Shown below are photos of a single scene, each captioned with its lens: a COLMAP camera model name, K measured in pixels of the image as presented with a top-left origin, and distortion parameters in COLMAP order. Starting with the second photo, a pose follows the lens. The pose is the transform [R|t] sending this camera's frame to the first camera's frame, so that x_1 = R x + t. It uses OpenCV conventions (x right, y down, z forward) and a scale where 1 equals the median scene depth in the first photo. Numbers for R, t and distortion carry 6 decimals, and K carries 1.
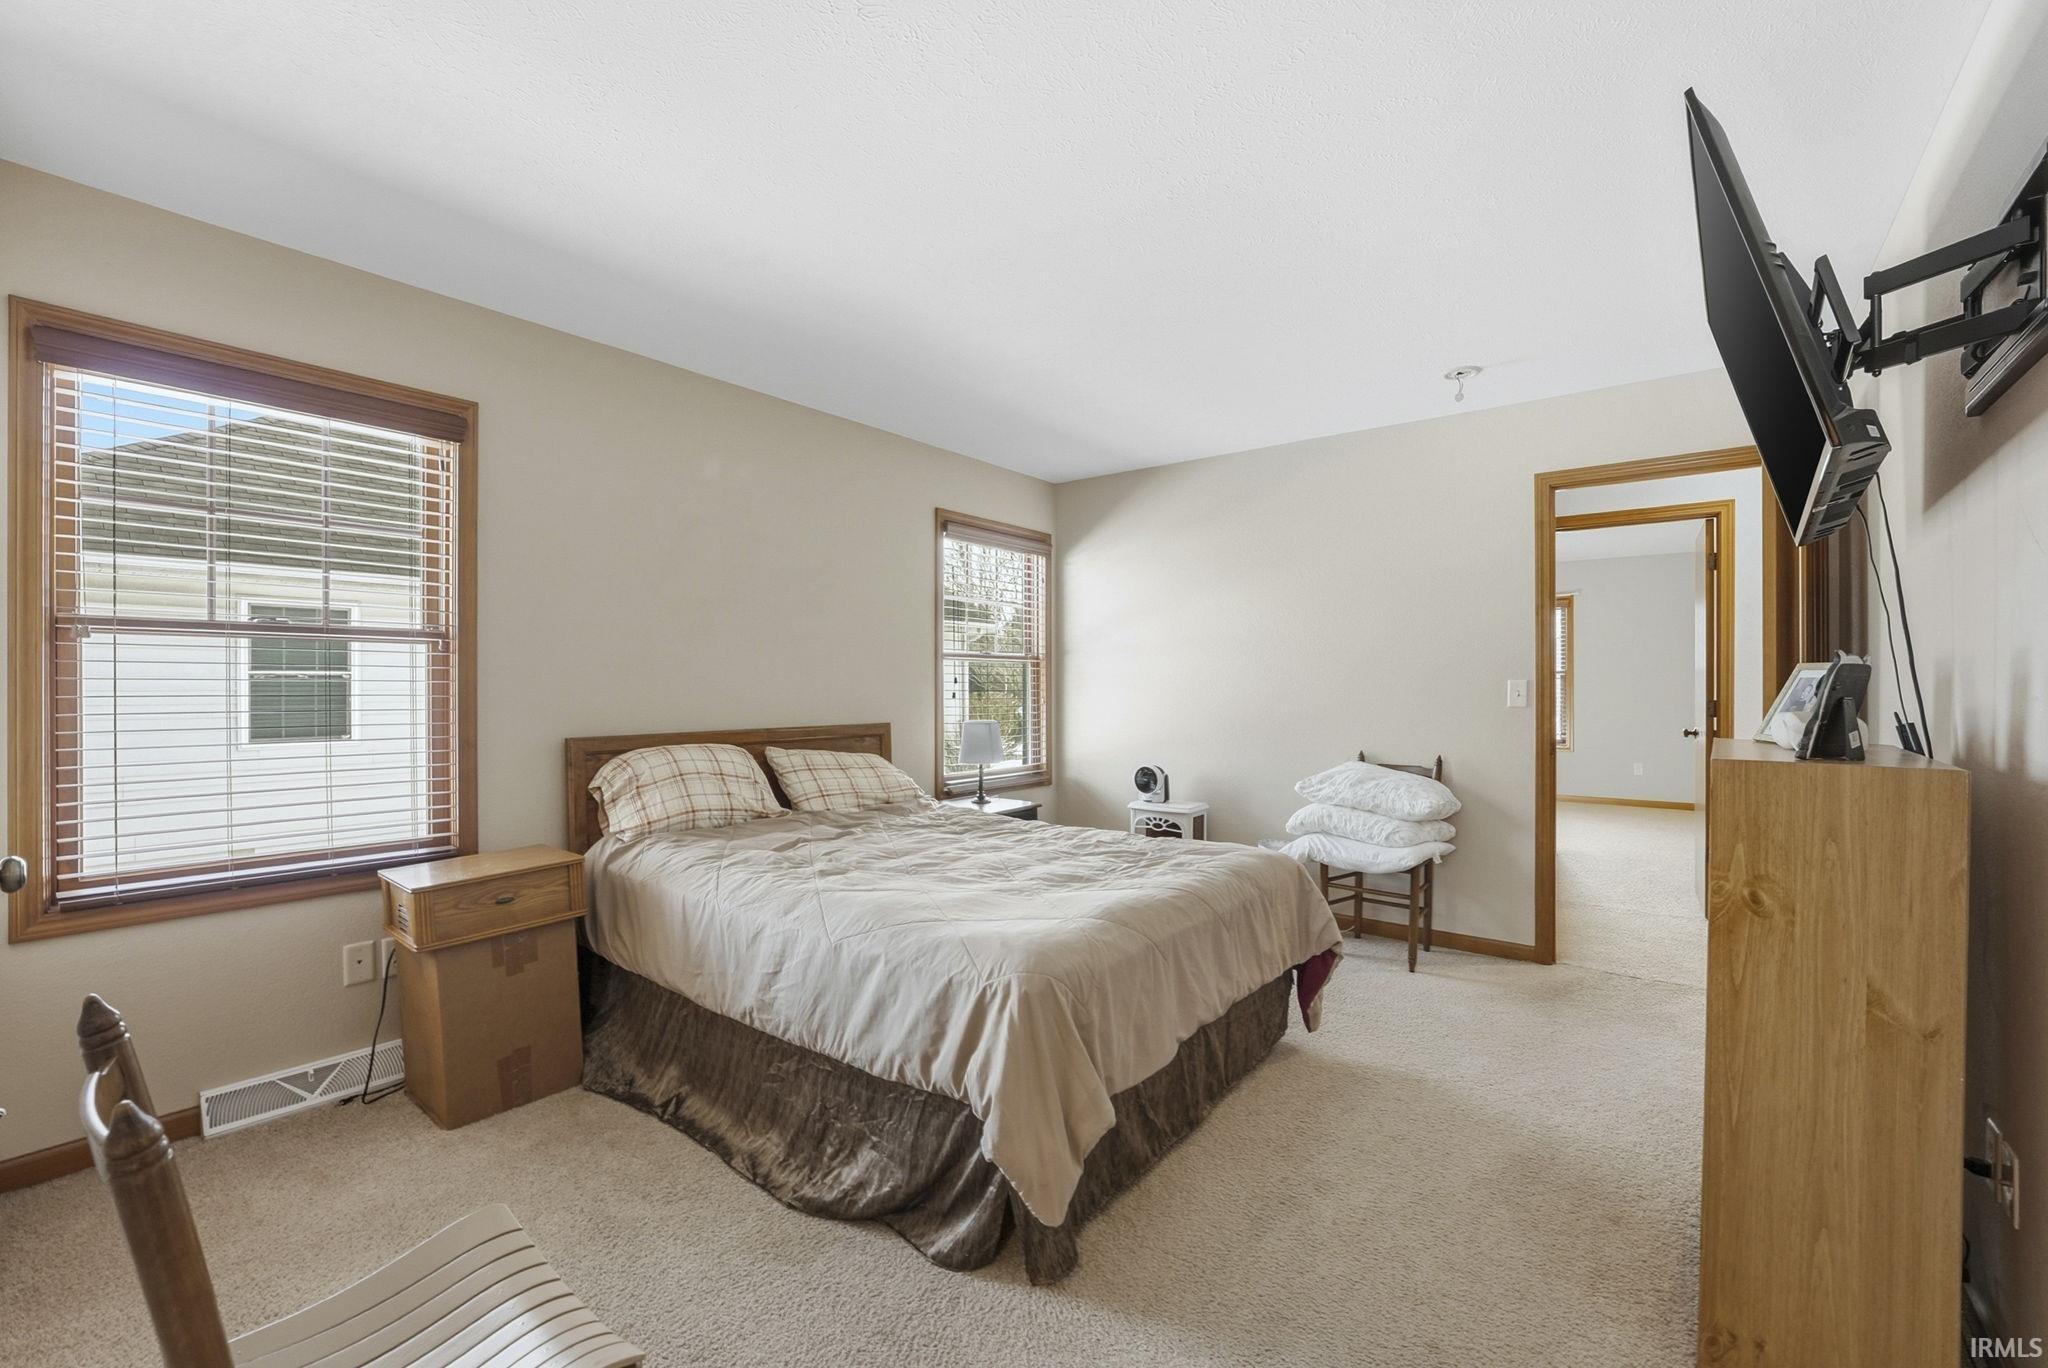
lens RADIAL K [[839.2, 0, 1026.7], [0, 839.2, 690.4], [0, 0, 1]] dist [-0.011332, -0.000115]
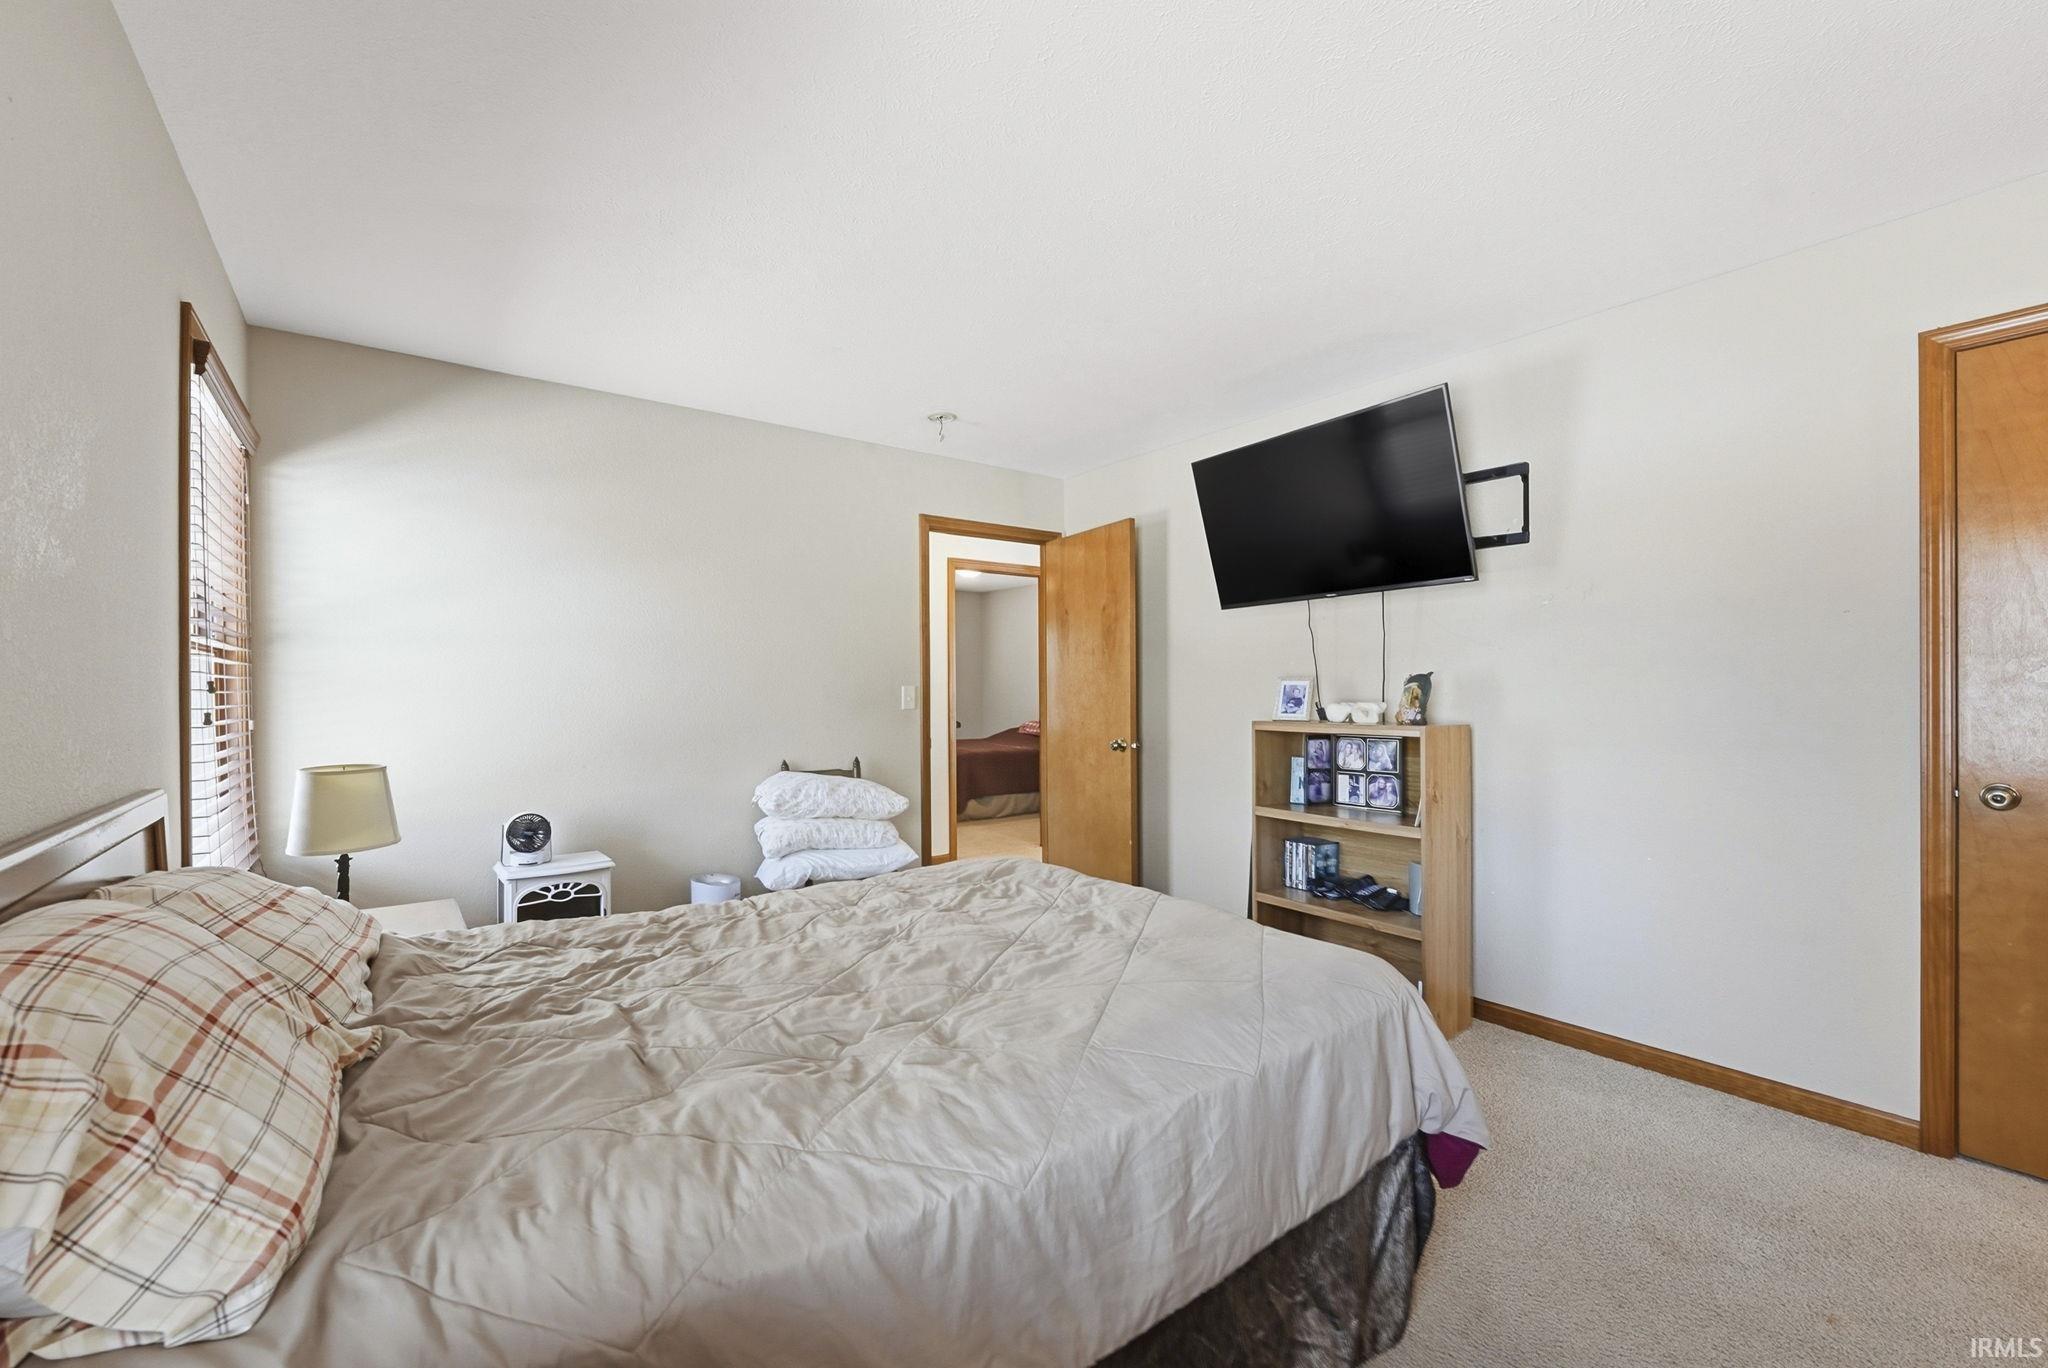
lens RADIAL K [[839.2, 0, 1026.7], [0, 839.2, 690.4], [0, 0, 1]] dist [-0.011332, -0.000115]
pose [[0.241954, -0.005652, 0.970271, -0.427570], [0.007299, 0.999965, 0.004005, -0.008692], [-0.970260, 0.006113, 0.241987, 0.460892]]
